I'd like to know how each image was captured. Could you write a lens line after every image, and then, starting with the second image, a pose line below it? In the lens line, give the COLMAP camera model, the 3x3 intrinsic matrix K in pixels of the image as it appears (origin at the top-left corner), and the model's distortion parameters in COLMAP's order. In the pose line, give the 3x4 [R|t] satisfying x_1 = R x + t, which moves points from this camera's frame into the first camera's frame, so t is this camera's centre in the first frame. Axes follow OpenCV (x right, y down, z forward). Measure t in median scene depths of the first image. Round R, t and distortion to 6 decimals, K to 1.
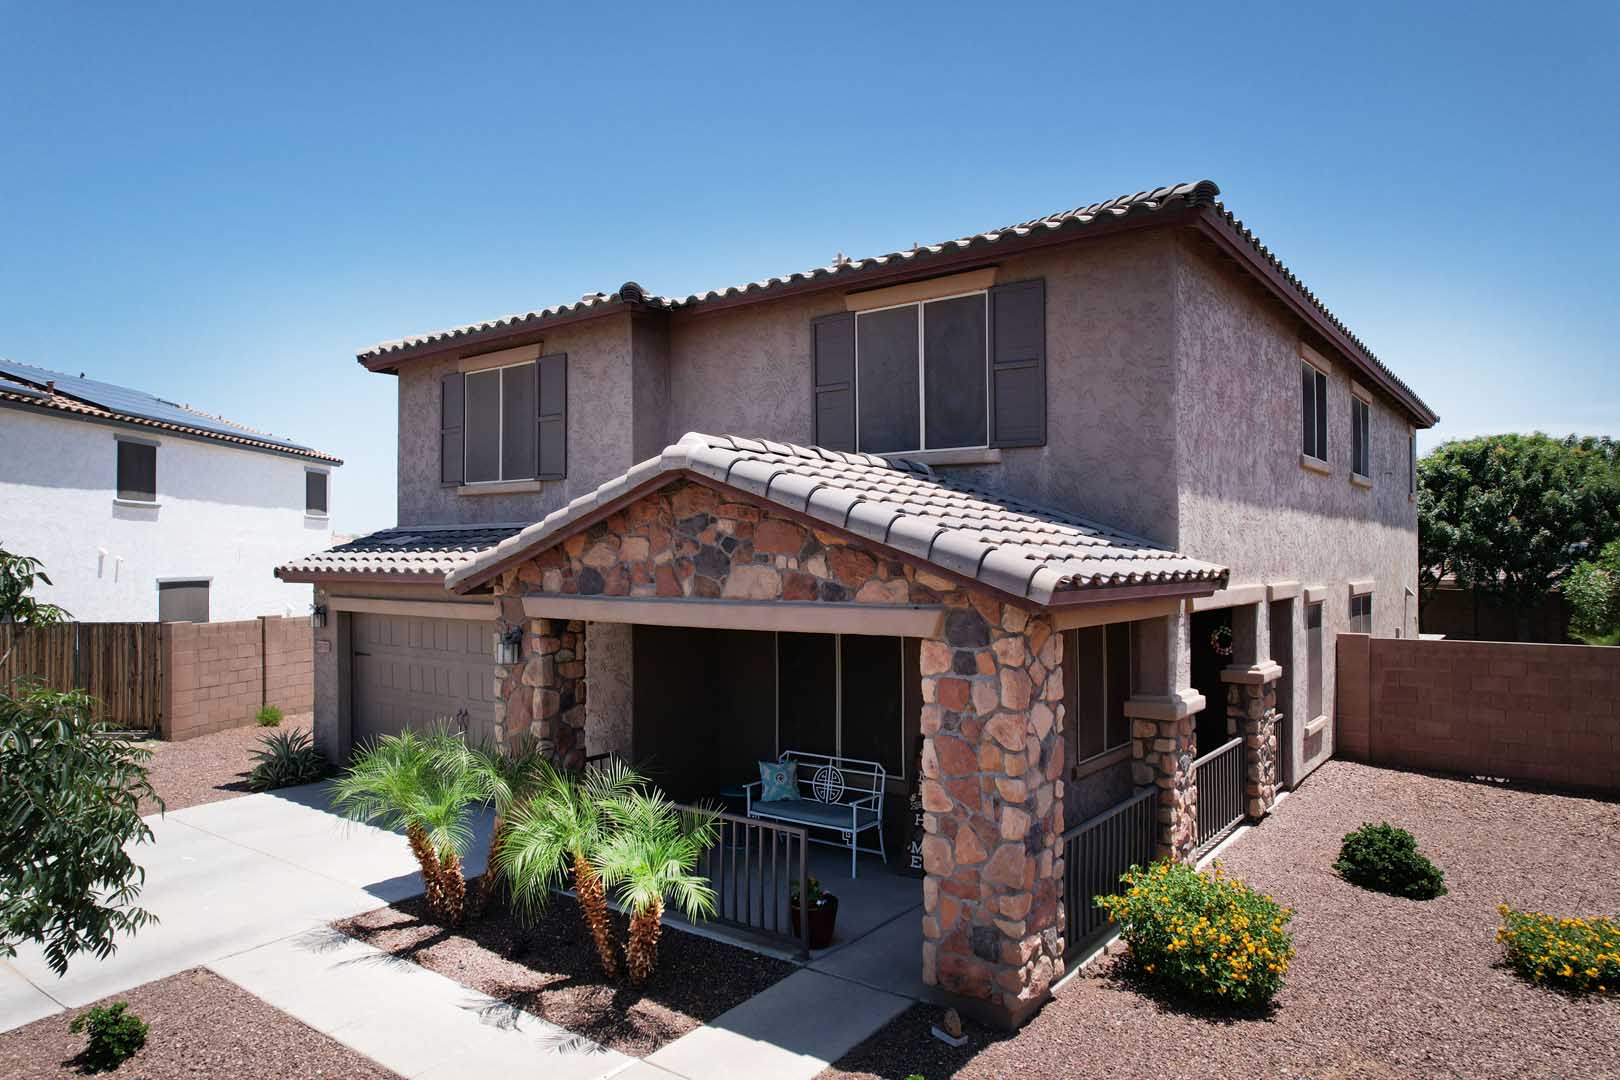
lens RADIAL K [[1033.4, 0, 810.4], [0, 1033.4, 541.1], [0, 0, 1]] dist [-0.074610, 0.064461]
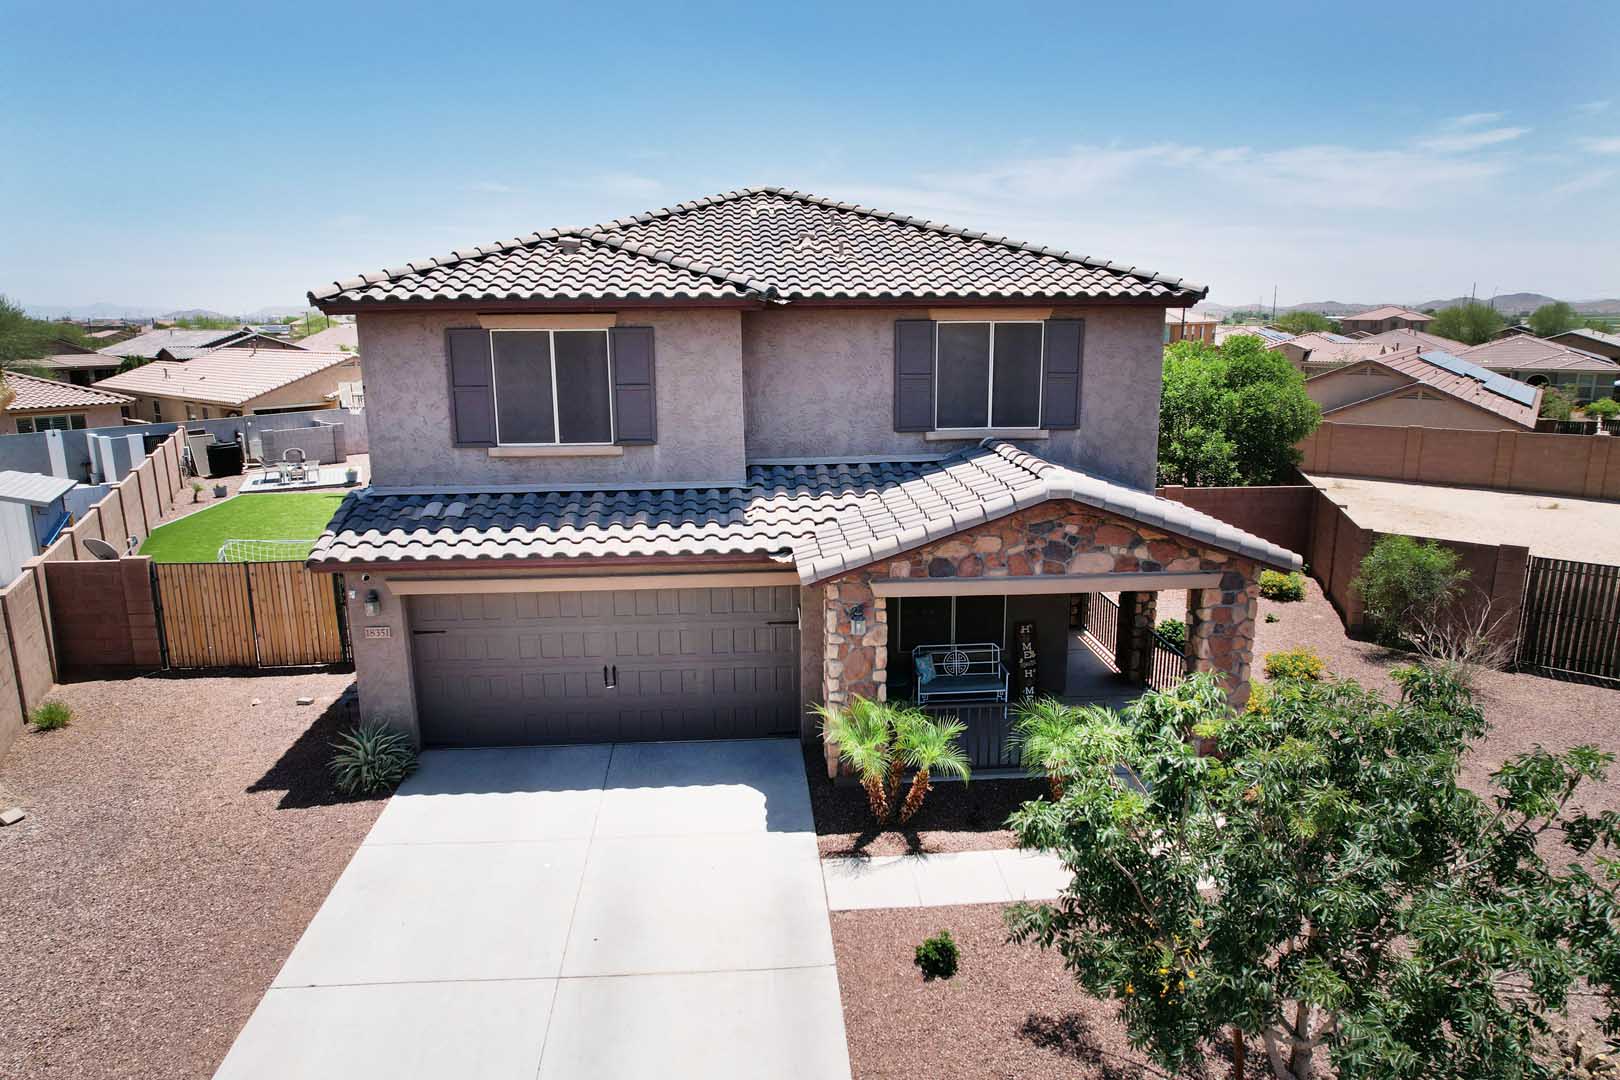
lens RADIAL K [[1033.4, 0, 809.8], [0, 1033.4, 542.4], [0, 0, 1]] dist [-0.074610, 0.064461]
pose [[0.750074, -0.147497, 0.644697, -1.232557], [-0.005610, 0.973359, 0.229216, -0.310968], [-0.661330, -0.175546, 0.729264, 0.107787]]
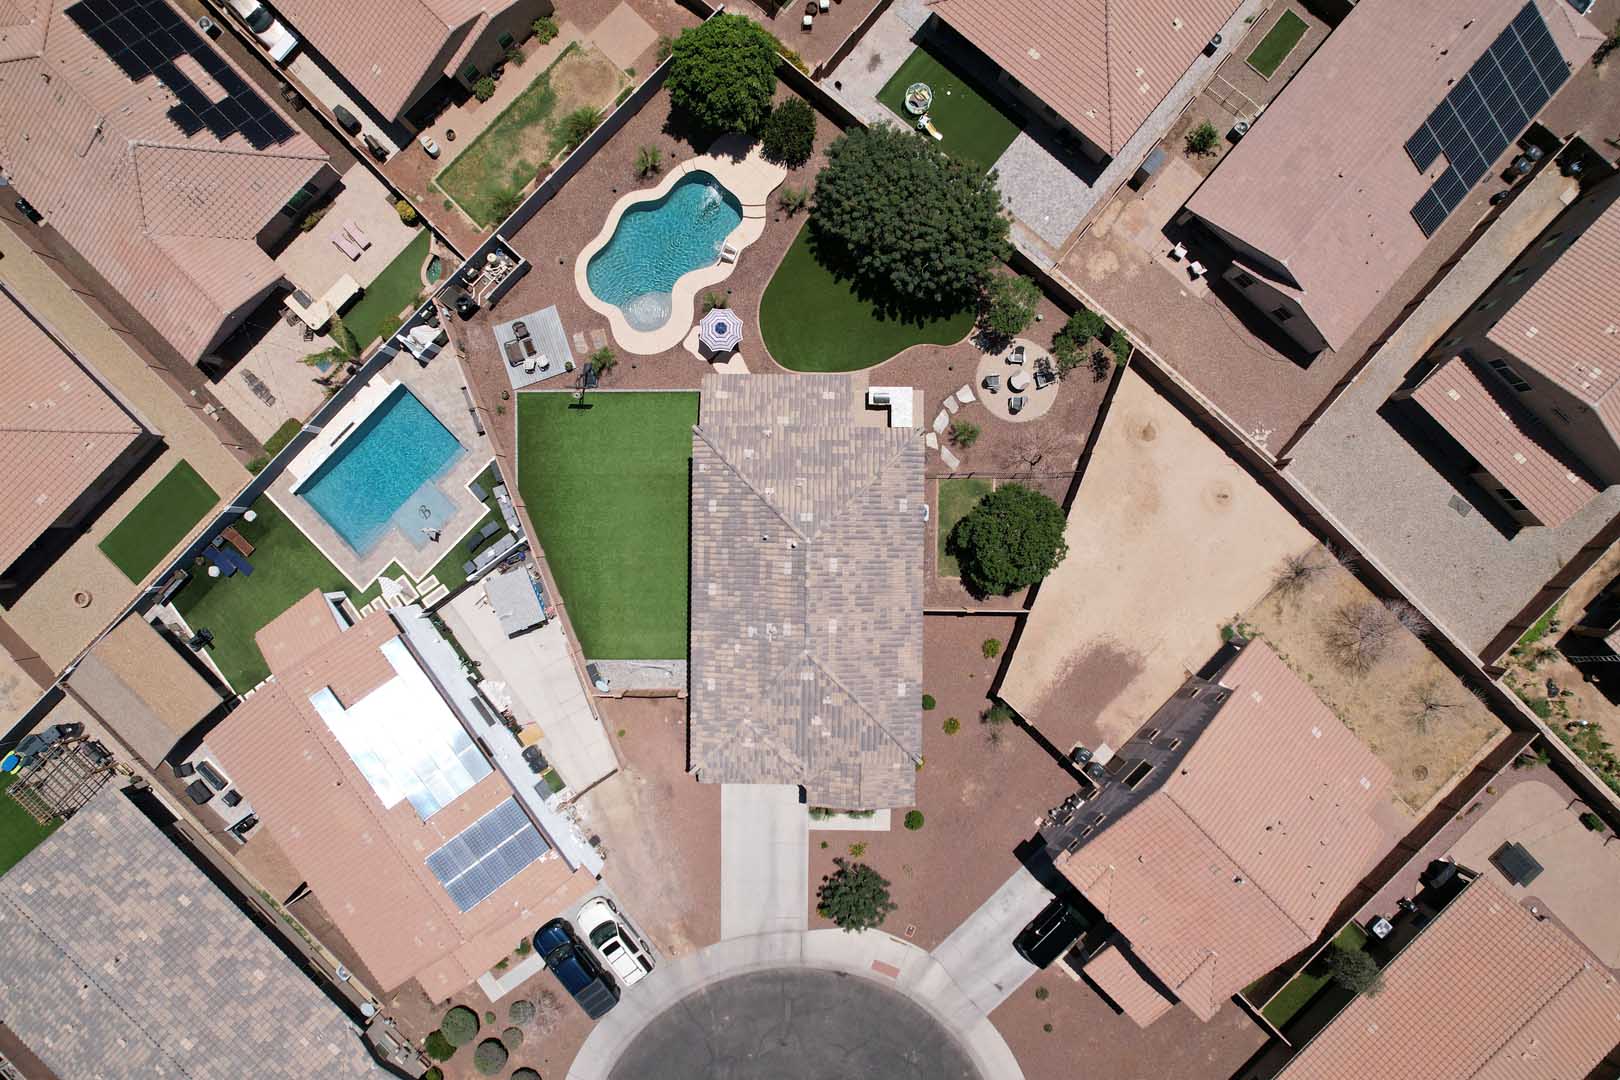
lens RADIAL K [[1033.4, 0, 811.2], [0, 1033.4, 537.9], [0, 0, 1]] dist [-0.074610, 0.064461]
pose [[0.801650, -0.597775, -0.004737, 0.684828], [-0.007781, -0.018357, 0.999801, -6.449721], [-0.597743, -0.801454, -0.019368, 2.554168]]
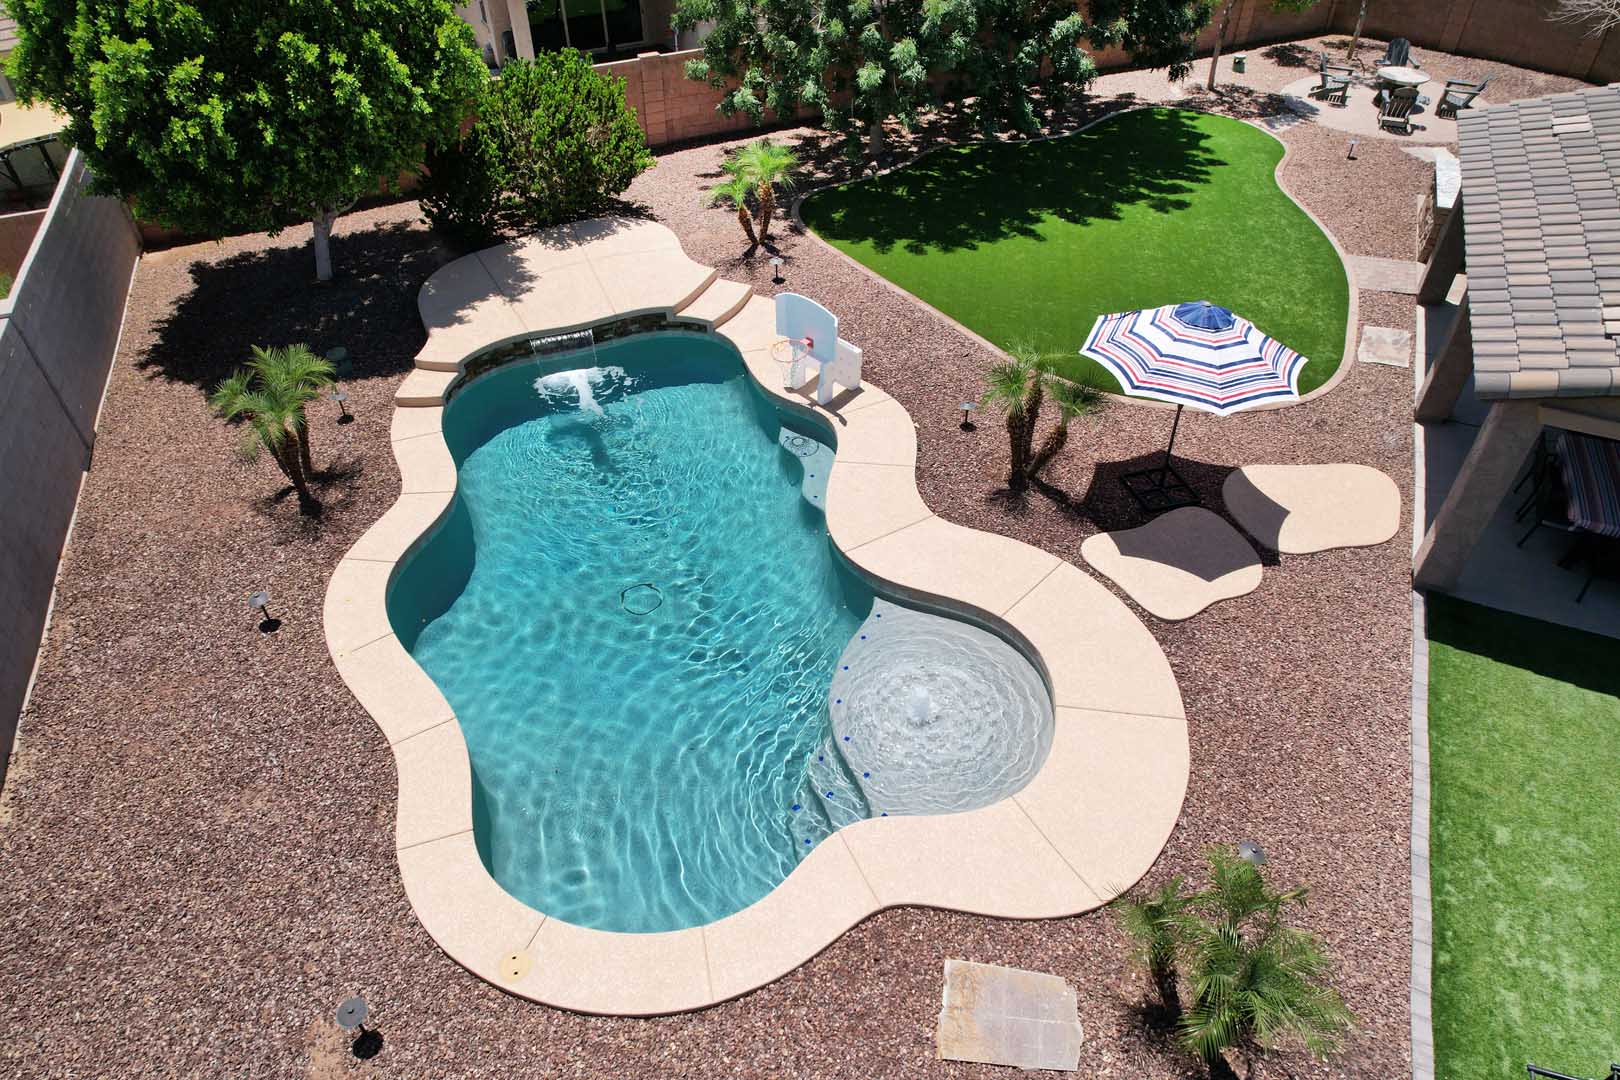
lens RADIAL K [[1033.4, 0, 811.5], [0, 1033.4, 544.6], [0, 0, 1]] dist [-0.074610, 0.064461]
pose [[-0.216339, -0.642549, 0.735070, -0.048262], [-0.004942, 0.753611, 0.657302, -0.515696], [-0.976306, 0.138567, -0.166211, 4.582310]]
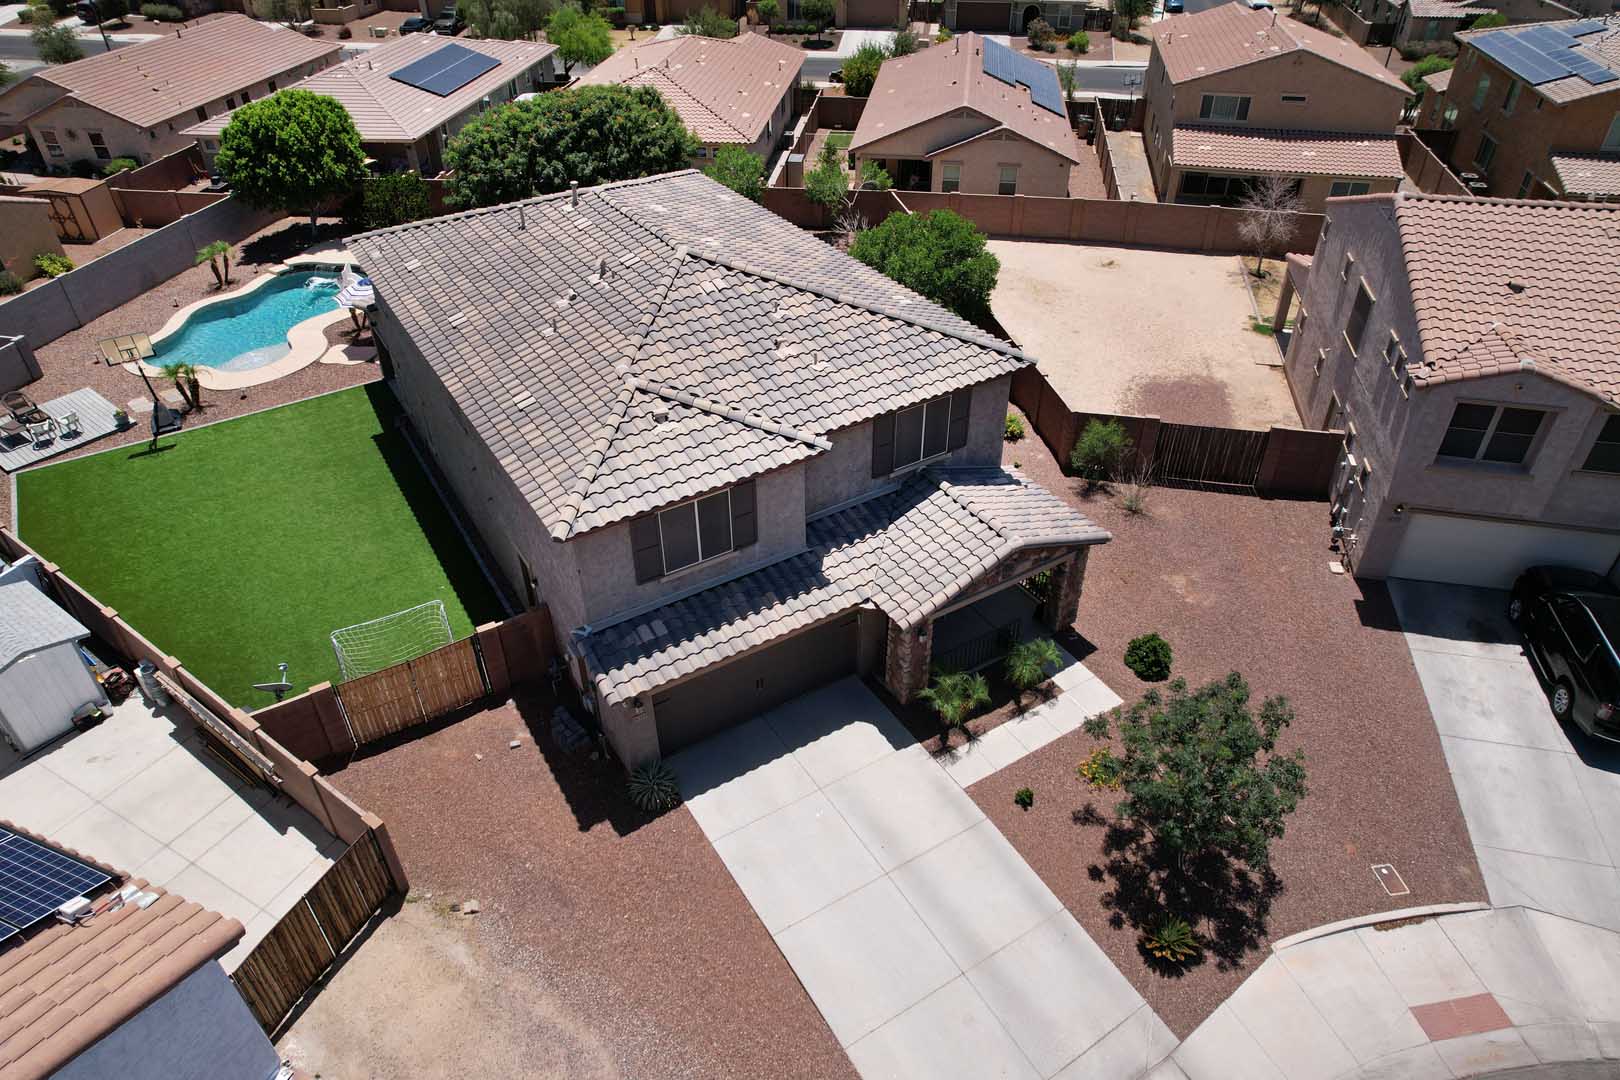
lens RADIAL K [[1033.4, 0, 812.3], [0, 1033.4, 540.0], [0, 0, 1]] dist [-0.074610, 0.064461]
pose [[0.354769, -0.554159, 0.753026, -2.177868], [-0.009660, 0.803199, 0.595633, -1.579654], [-0.934904, -0.218586, 0.279597, 0.650604]]
